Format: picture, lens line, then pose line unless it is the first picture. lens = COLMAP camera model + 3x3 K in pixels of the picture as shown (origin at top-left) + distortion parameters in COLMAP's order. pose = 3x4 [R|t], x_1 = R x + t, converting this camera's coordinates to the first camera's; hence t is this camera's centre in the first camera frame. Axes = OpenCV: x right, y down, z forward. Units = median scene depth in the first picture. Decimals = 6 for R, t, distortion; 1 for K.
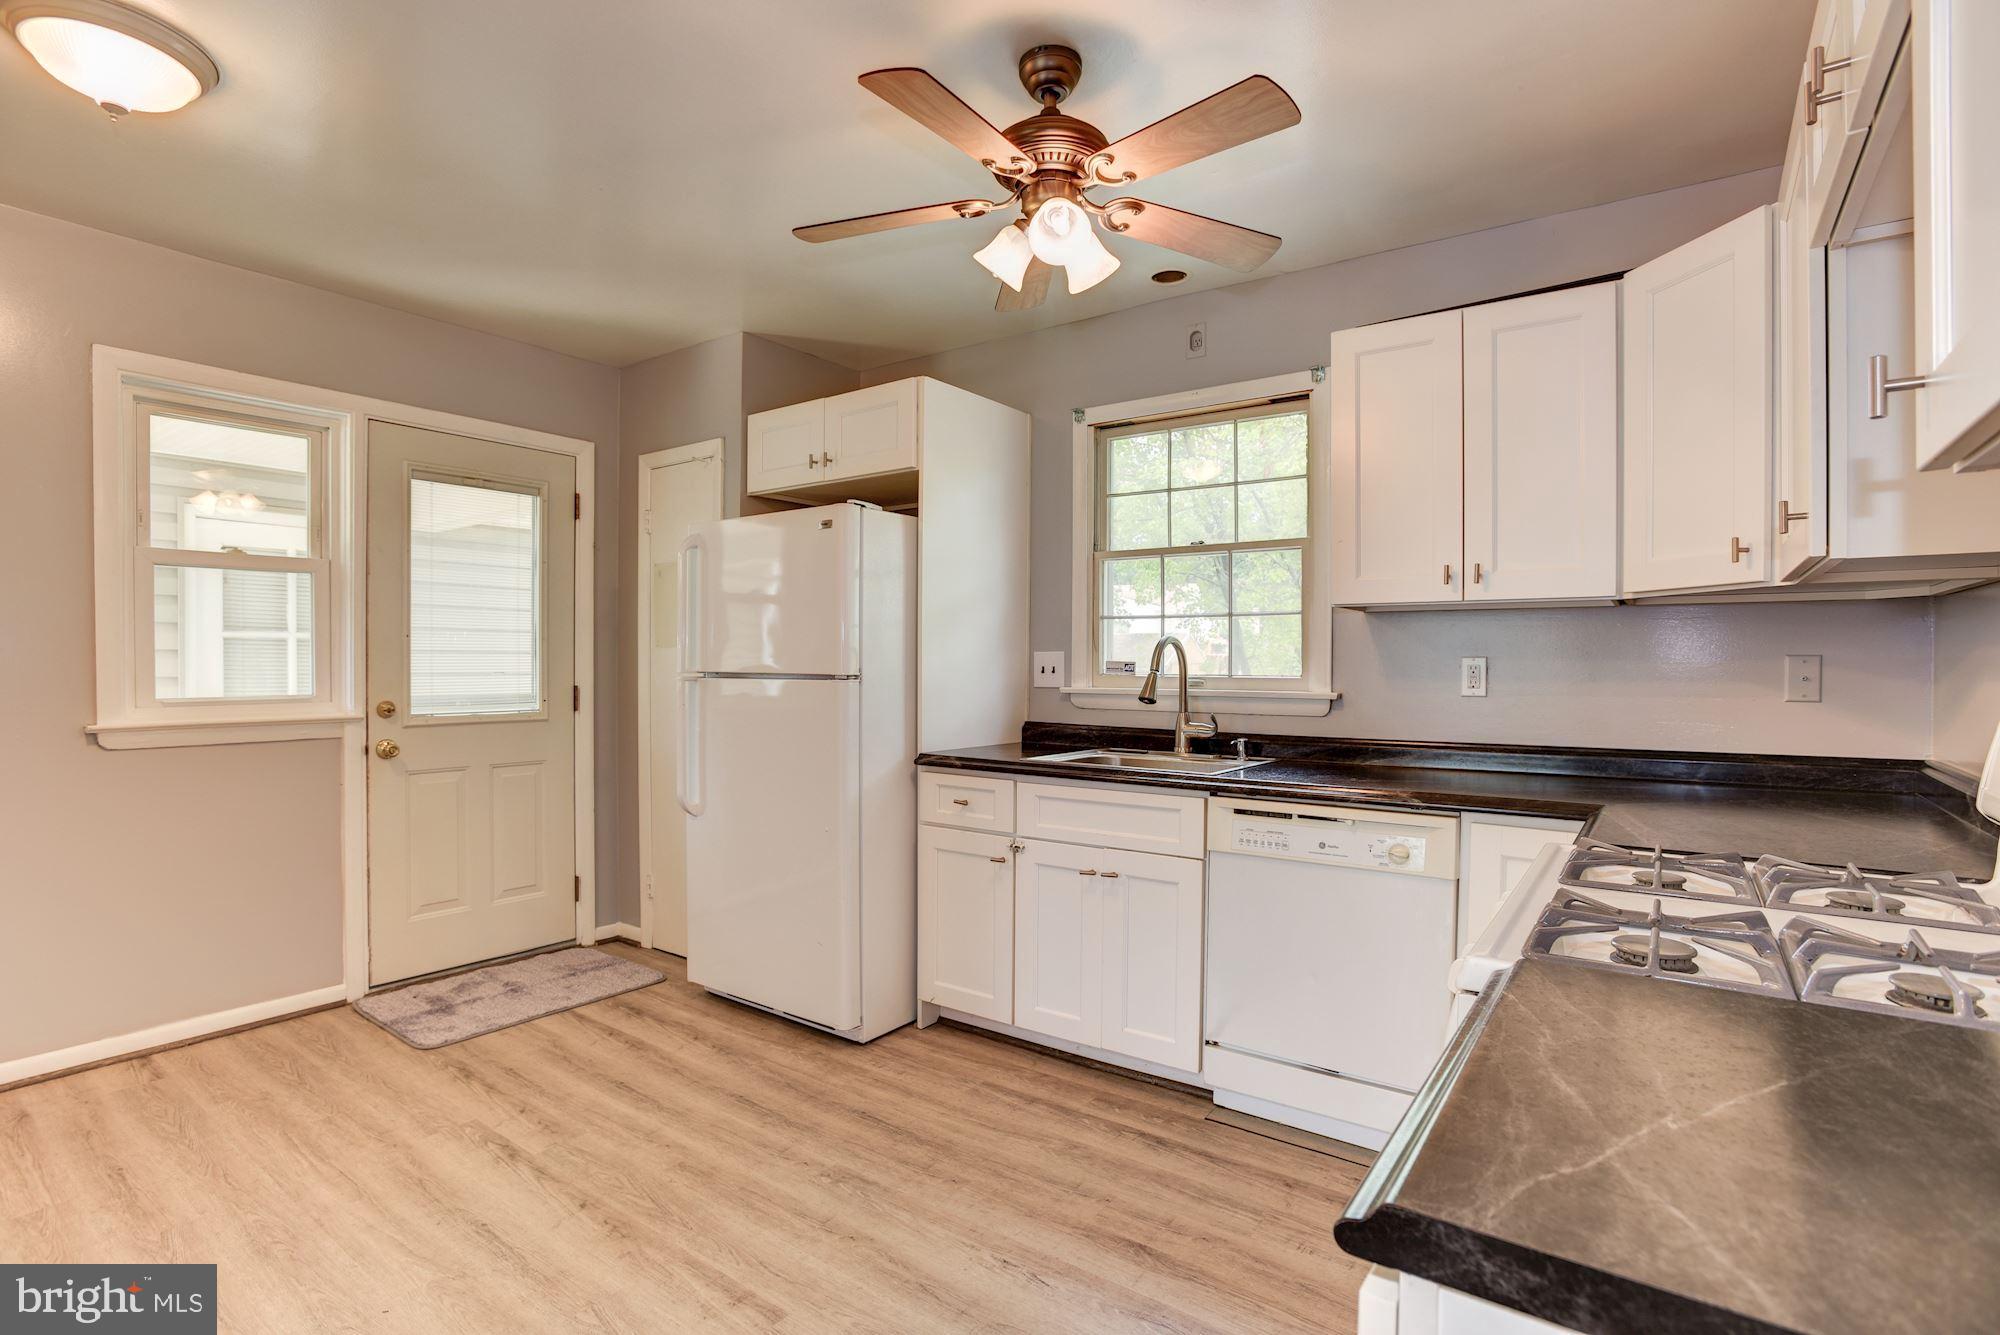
lens RADIAL K [[967.7, 0, 993.4], [0, 967.7, 672.6], [0, 0, 1]] dist [-0.064866, 0.023630]
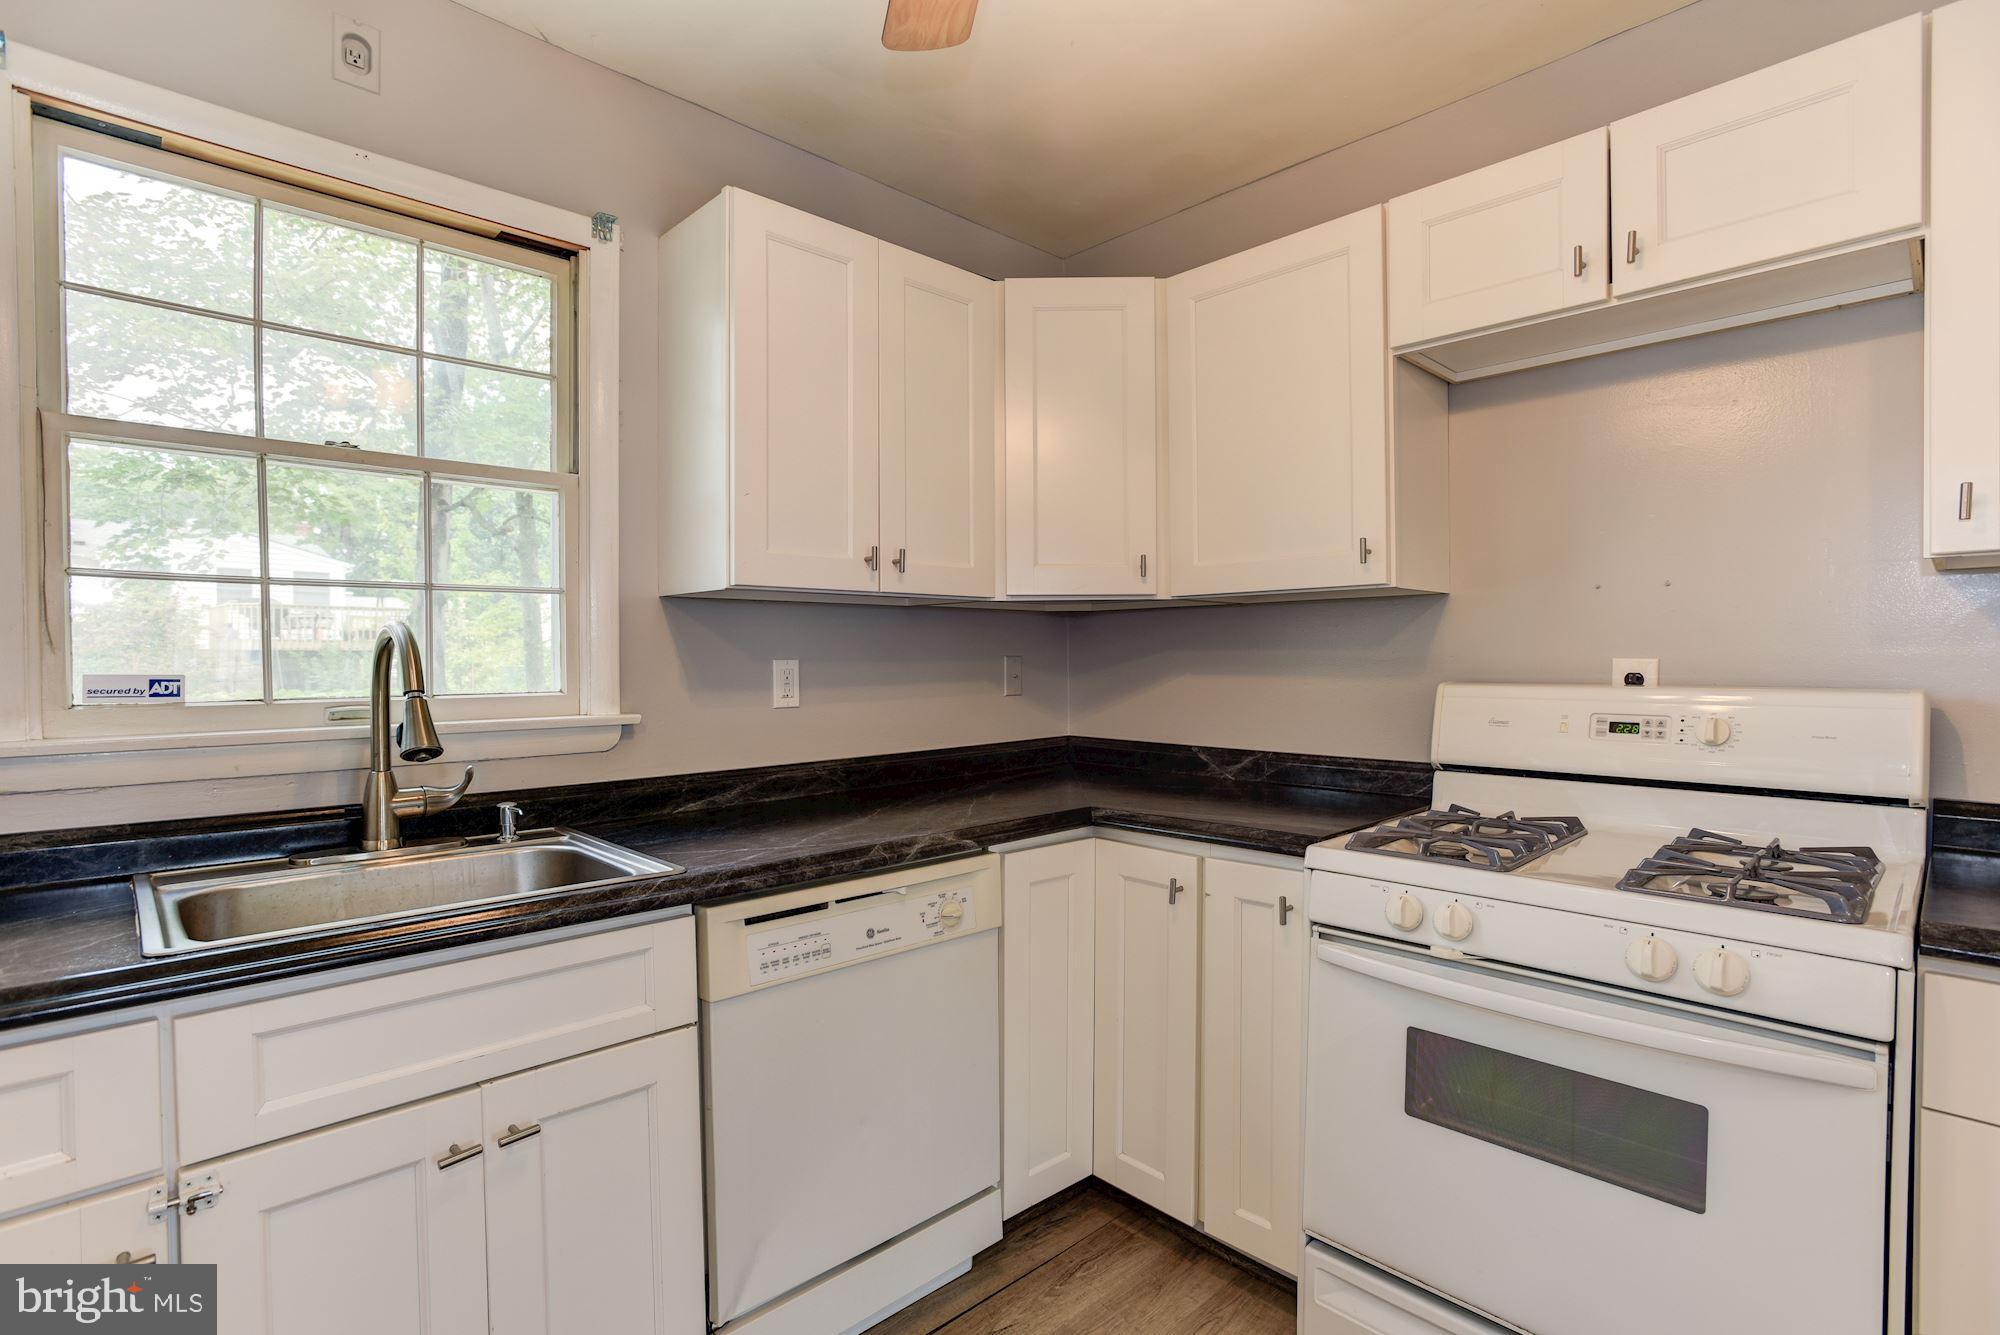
lens RADIAL K [[960.1, 0, 991.7], [0, 960.1, 666.0], [0, 0, 1]] dist [-0.049281, 0.024389]
pose [[0.168145, -0.015043, 0.985648, -0.273389], [0.013275, 0.999827, 0.012995, -0.018567], [-0.985673, 0.010900, 0.168316, 0.668041]]
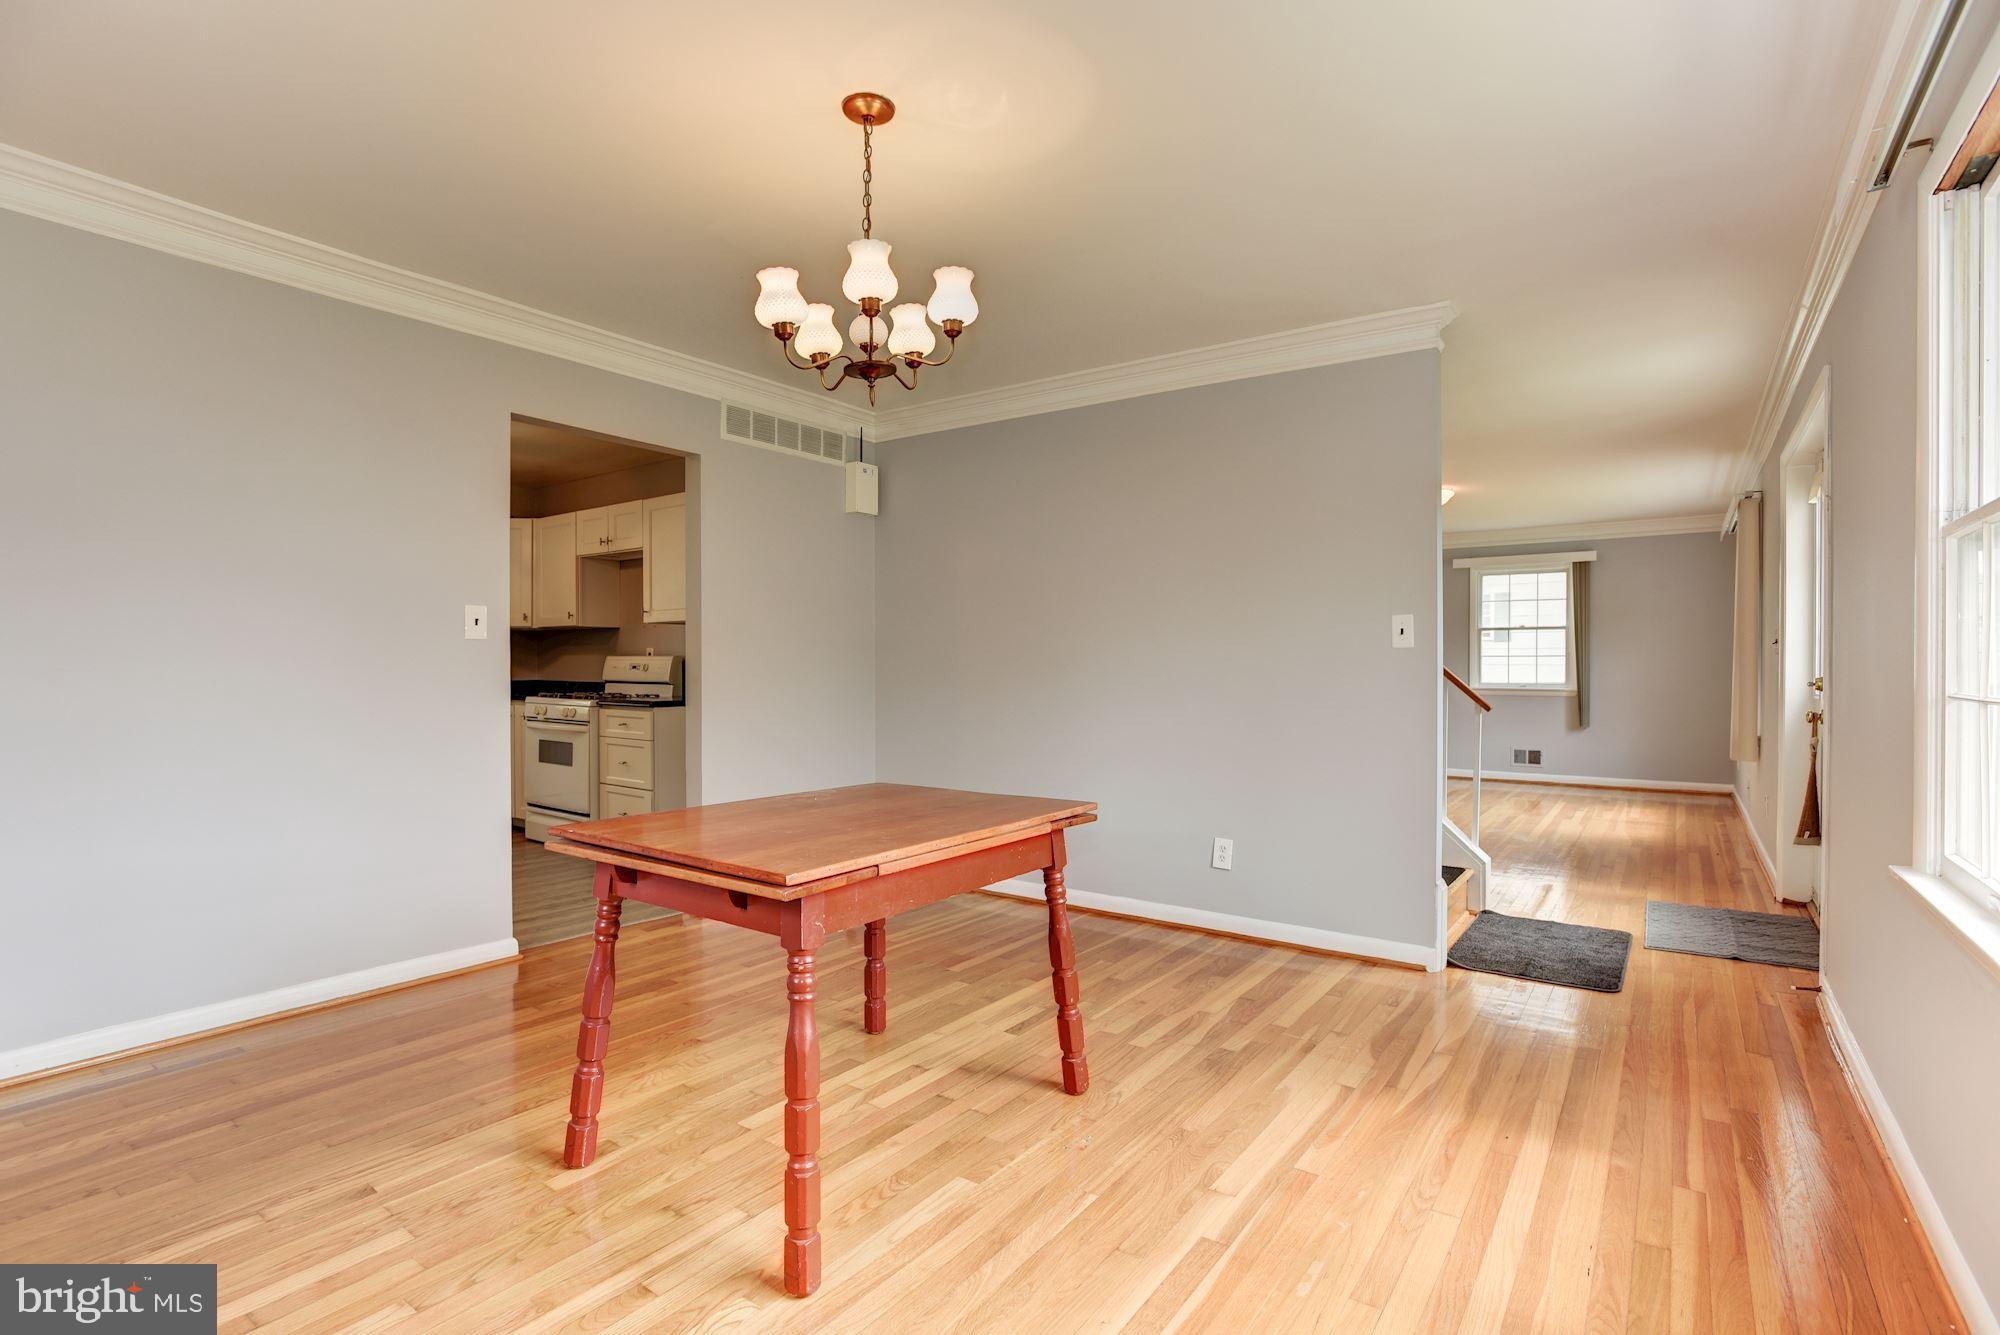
lens RADIAL K [[962.5, 0, 1000.0], [0, 962.5, 667.5], [0, 0, 1]] dist [-0.063724, 0.025045]
pose [[-0.016521, -0.012332, 0.999787, -1.850013], [0.008504, 0.999886, 0.012474, 0.016792], [-0.999827, 0.008708, -0.016414, -0.474069]]
